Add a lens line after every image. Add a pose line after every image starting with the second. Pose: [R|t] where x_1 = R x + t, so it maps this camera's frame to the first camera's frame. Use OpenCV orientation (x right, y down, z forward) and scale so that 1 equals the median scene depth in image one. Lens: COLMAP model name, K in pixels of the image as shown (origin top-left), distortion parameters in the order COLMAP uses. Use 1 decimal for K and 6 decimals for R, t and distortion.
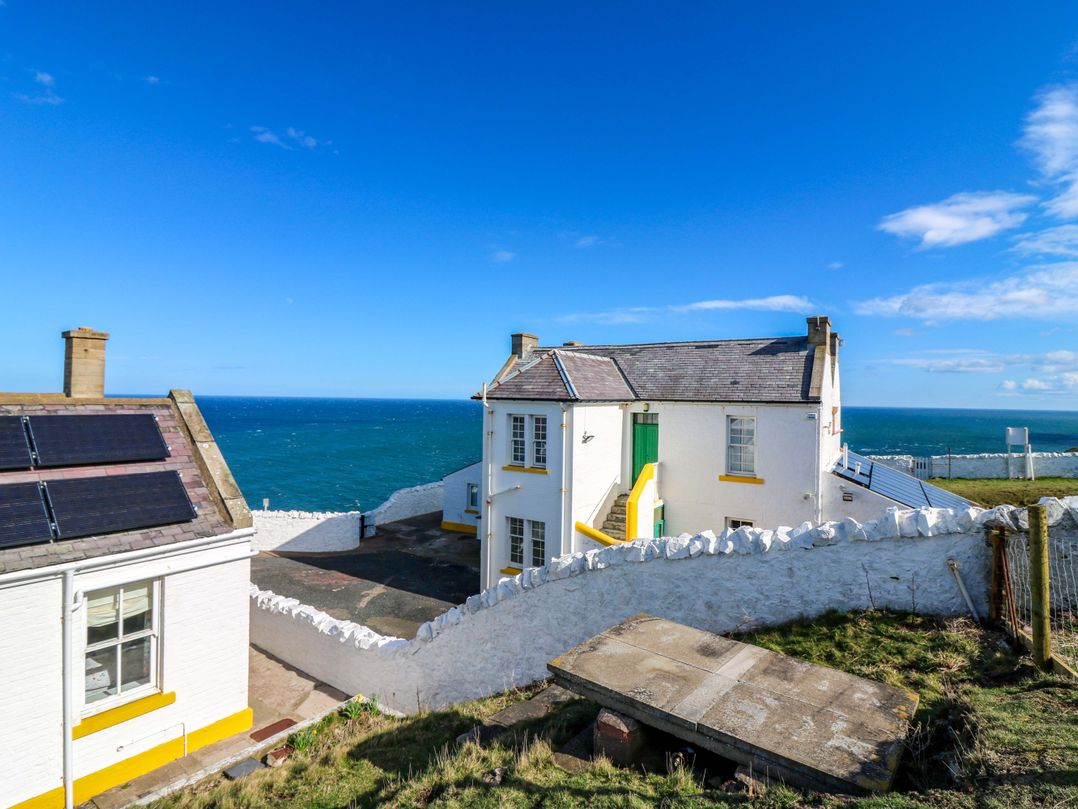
lens RADIAL K [[555.2, 0, 544.8], [0, 555.2, 394.8], [0, 0, 1]] dist [0.001893, -0.013990]
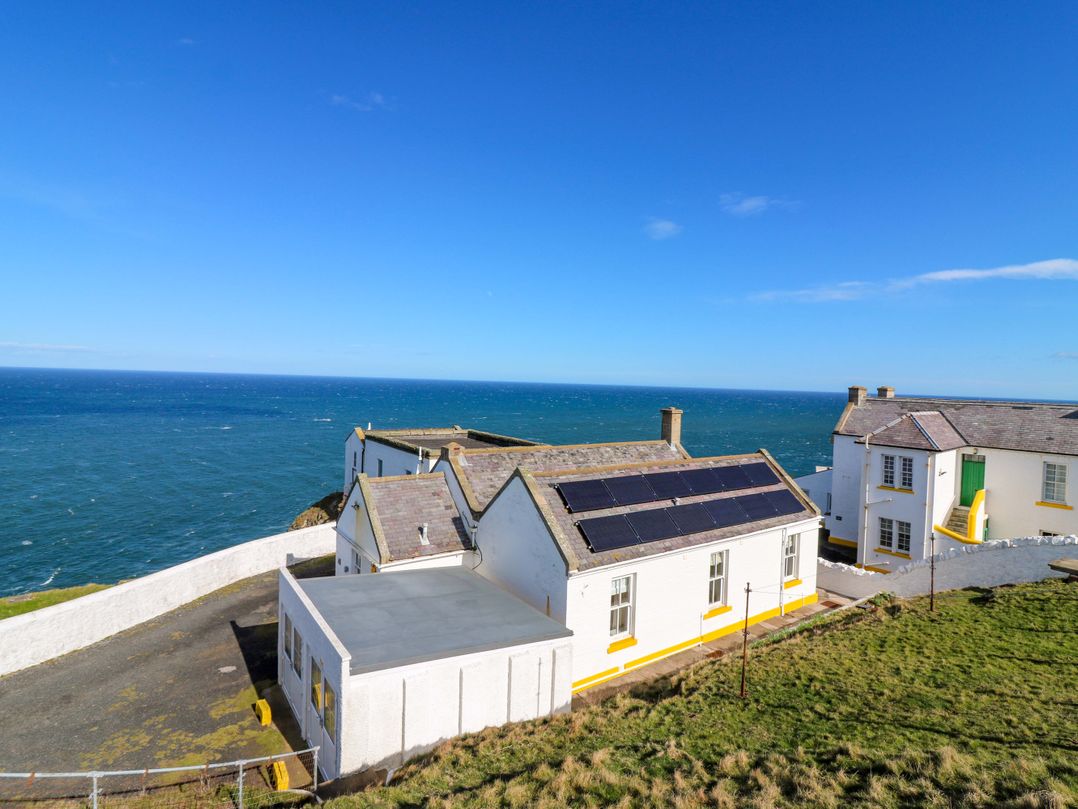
lens RADIAL K [[555.2, 0, 549.2], [0, 555.2, 393.5], [0, 0, 1]] dist [0.001893, -0.013990]
pose [[0.946515, 0.020520, -0.322006, -0.464890], [-0.013384, 0.999614, 0.024358, -0.167554], [0.322381, -0.018746, 0.946424, -0.833710]]
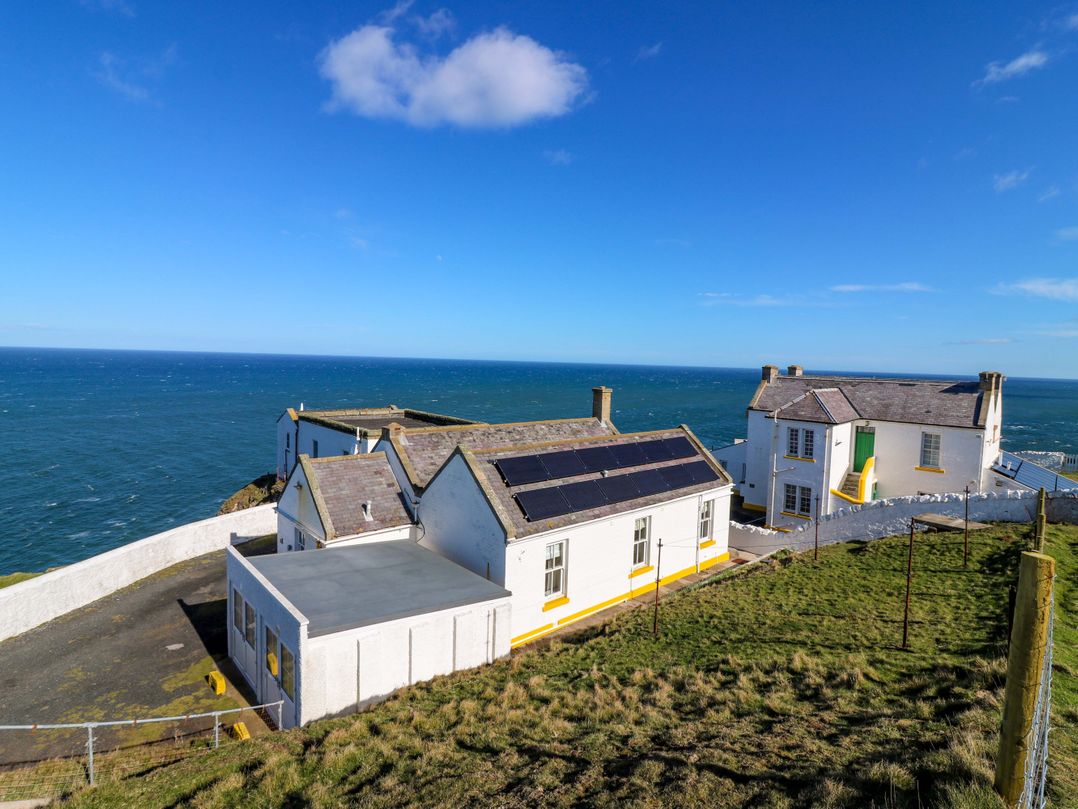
lens RADIAL K [[555.2, 0, 550.6], [0, 555.2, 394.8], [0, 0, 1]] dist [0.001893, -0.013990]
pose [[0.978163, 0.025934, -0.206214, -0.448089], [-0.012460, 0.997717, 0.066376, -0.178895], [0.207465, -0.062357, 0.976253, -0.901238]]
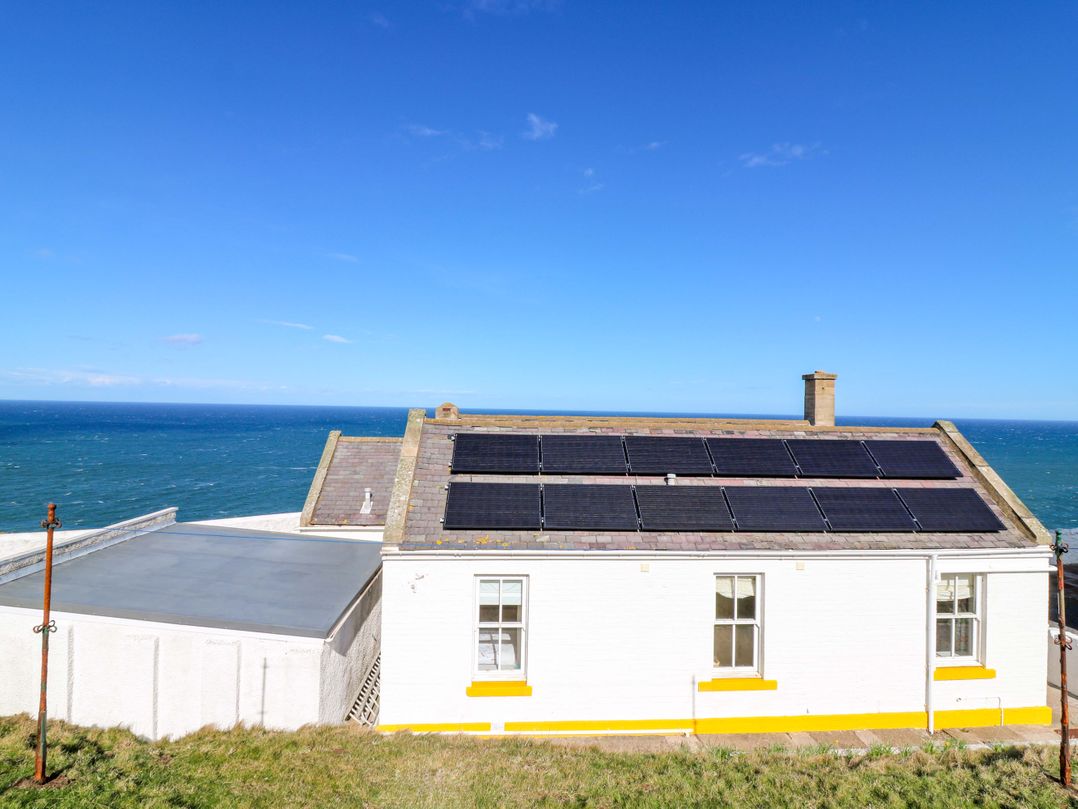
lens RADIAL K [[555.2, 0, 549.6], [0, 555.2, 395.3], [0, 0, 1]] dist [0.001893, -0.013990]
pose [[0.634388, -0.023369, -0.772661, -0.164262], [-0.001043, 0.999516, -0.031086, -0.016113], [0.773014, 0.020527, 0.634057, -0.268406]]
